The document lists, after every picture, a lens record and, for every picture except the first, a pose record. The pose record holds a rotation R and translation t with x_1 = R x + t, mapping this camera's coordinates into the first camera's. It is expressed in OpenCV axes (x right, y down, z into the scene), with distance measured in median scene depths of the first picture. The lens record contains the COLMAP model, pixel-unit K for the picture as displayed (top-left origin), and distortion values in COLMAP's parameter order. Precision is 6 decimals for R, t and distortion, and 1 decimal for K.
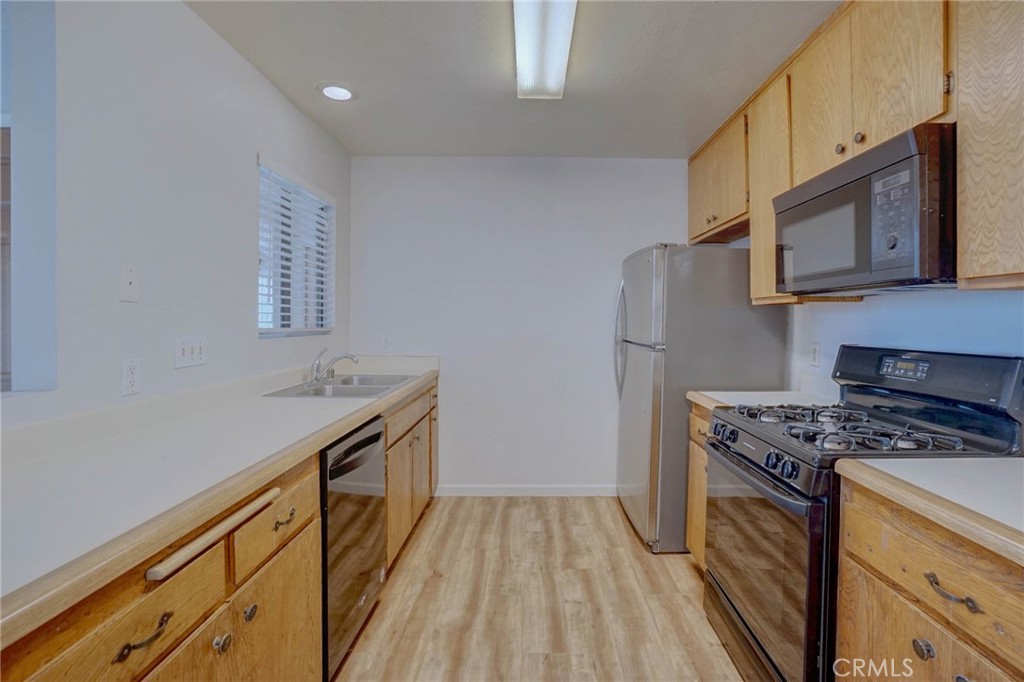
lens RADIAL K [[472.0, 0, 537.1], [0, 472.0, 328.3], [0, 0, 1]] dist [-0.067490, 0.025653]
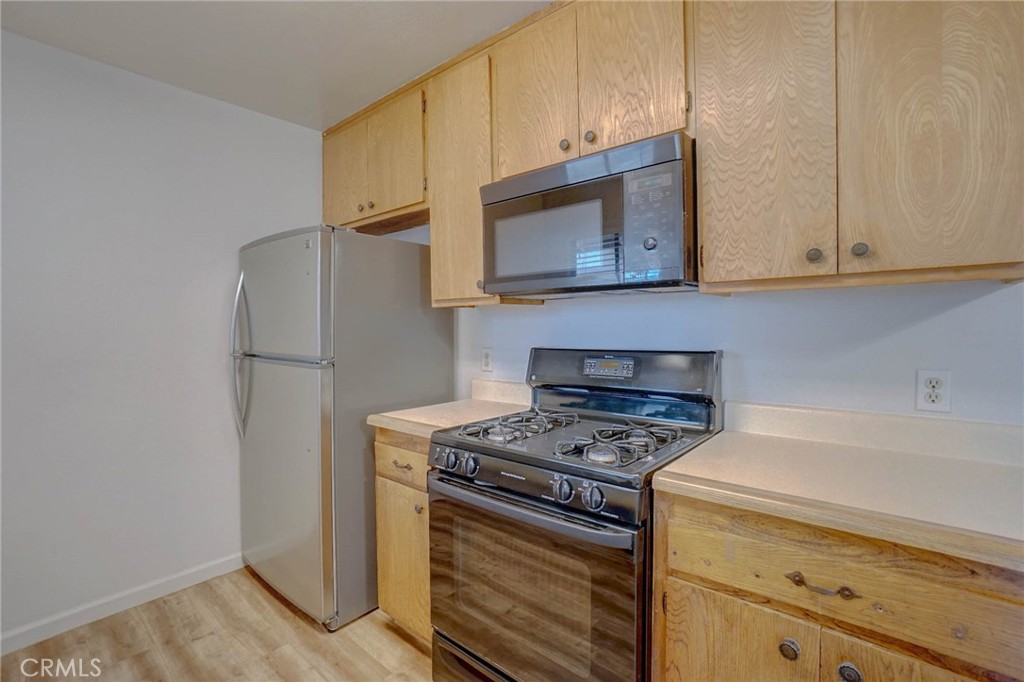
lens RADIAL K [[464.5, 0, 507.3], [0, 464.5, 337.8], [0, 0, 1]] dist [-0.062764, 0.023079]
pose [[0.662536, -0.030274, 0.748418, -0.118018], [0.026180, 0.999508, 0.017256, -0.004553], [-0.748573, 0.008161, 0.663002, 0.345477]]
